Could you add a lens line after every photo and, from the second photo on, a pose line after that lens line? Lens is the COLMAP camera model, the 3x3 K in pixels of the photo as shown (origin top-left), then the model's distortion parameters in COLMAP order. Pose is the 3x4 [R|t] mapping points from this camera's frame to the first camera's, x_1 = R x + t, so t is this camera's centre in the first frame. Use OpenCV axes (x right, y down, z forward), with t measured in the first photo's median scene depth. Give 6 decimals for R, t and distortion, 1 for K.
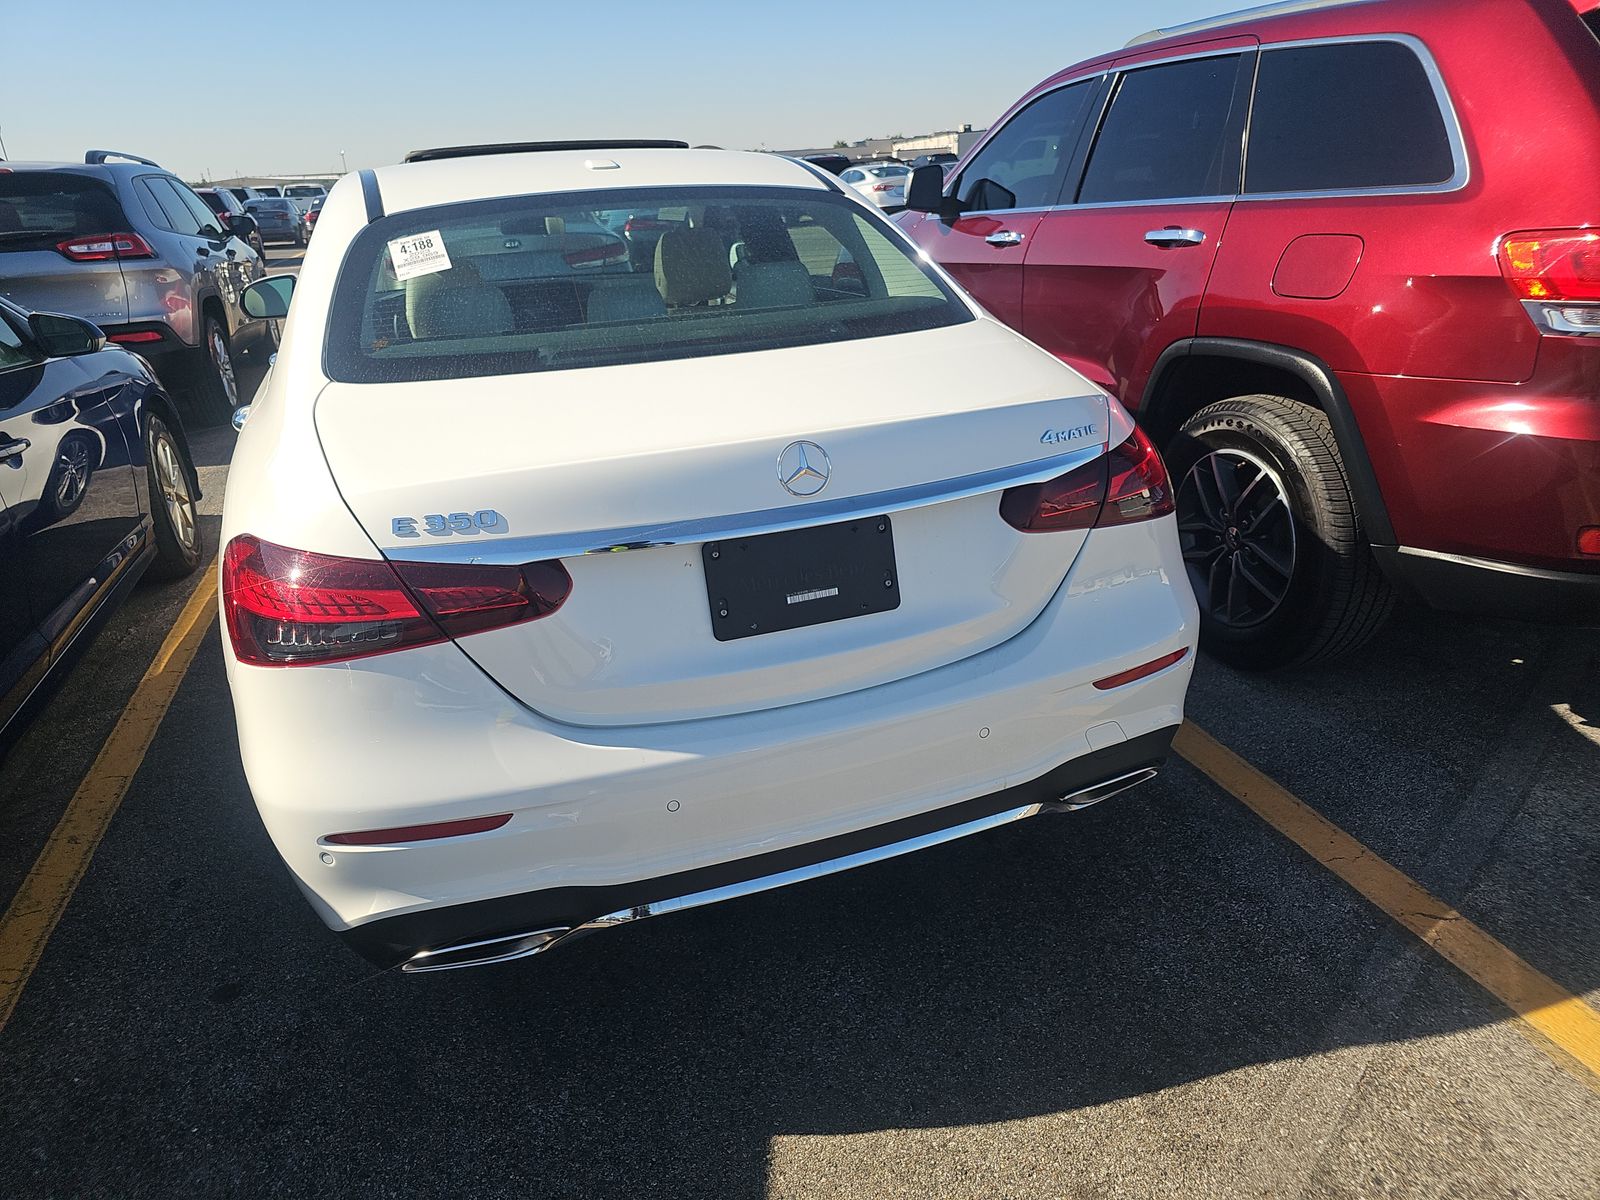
lens RADIAL K [[1029.1, 0, 799.2], [0, 1029.1, 587.9], [0, 0, 1]] dist [0.037338, -0.034070]
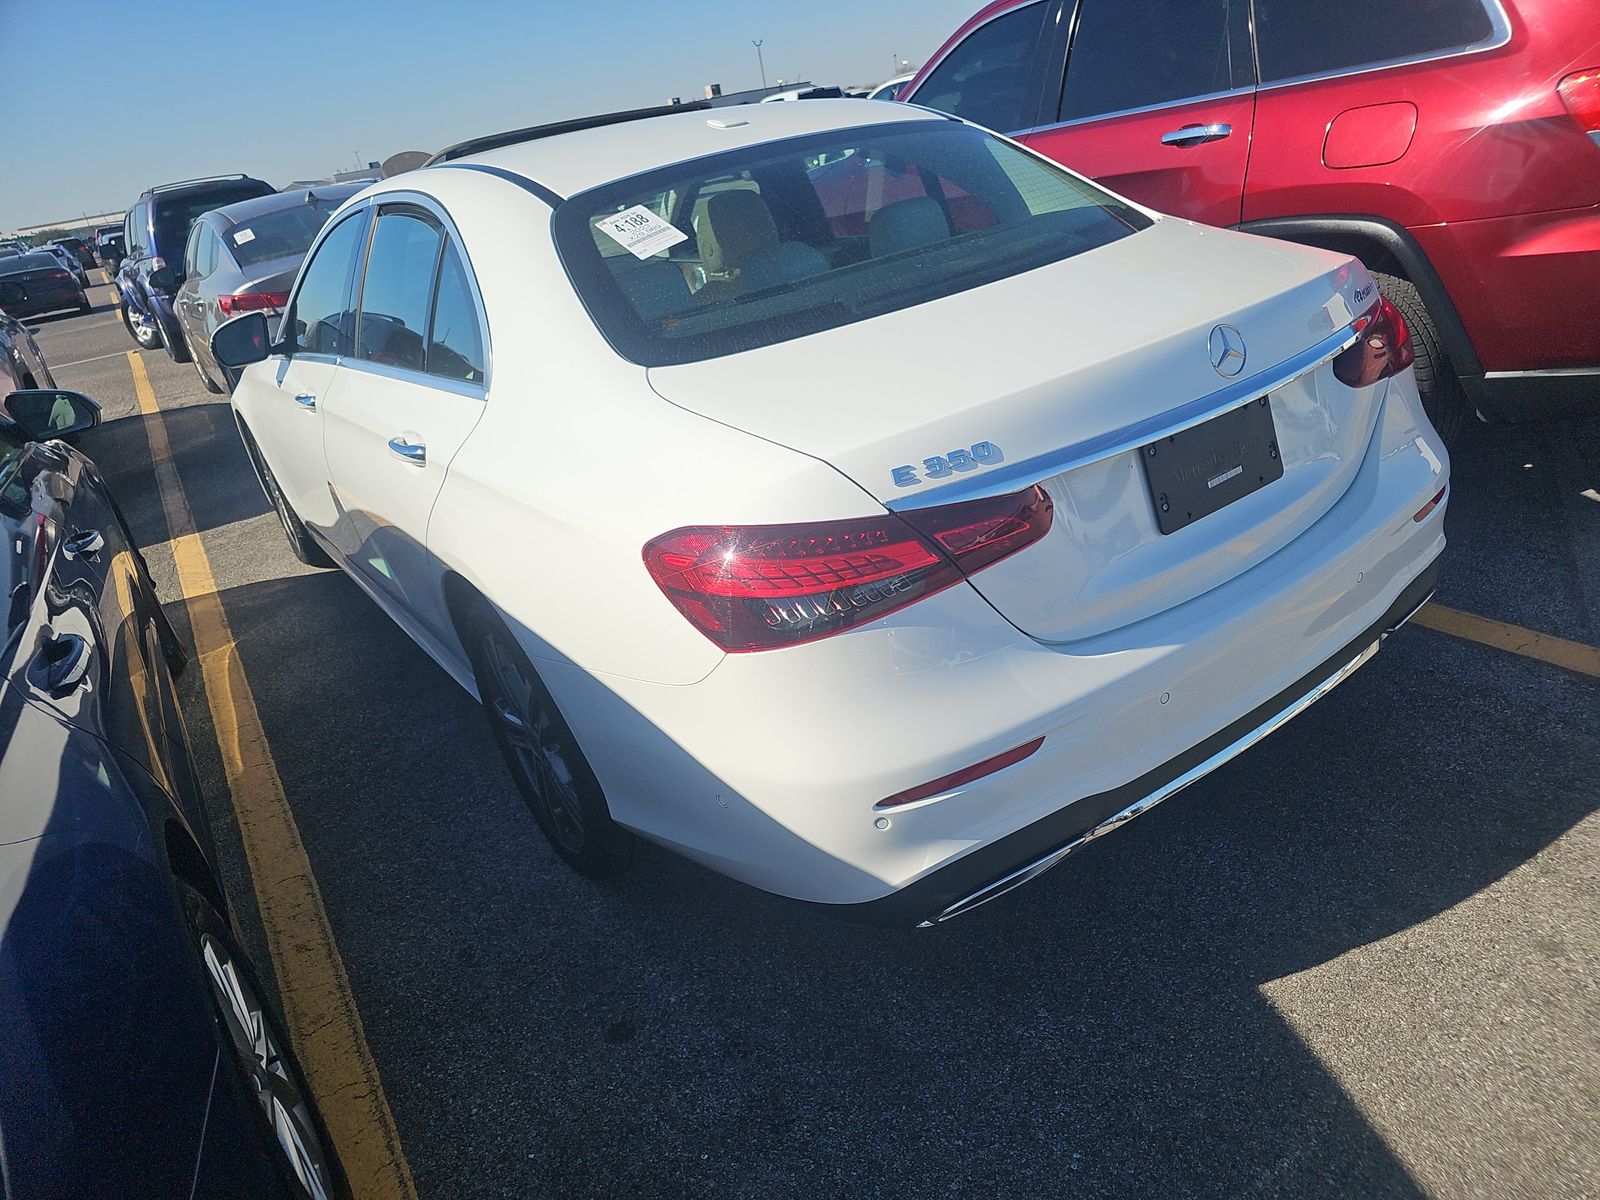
lens RADIAL K [[1032.5, 0, 800.9], [0, 1032.5, 608.9], [0, 0, 1]] dist [0.031277, -0.025531]
pose [[0.957664, -0.214129, 0.192426, -0.606709], [0.207497, 0.976732, 0.054223, -0.007686], [-0.199559, -0.012000, 0.979812, 0.047511]]
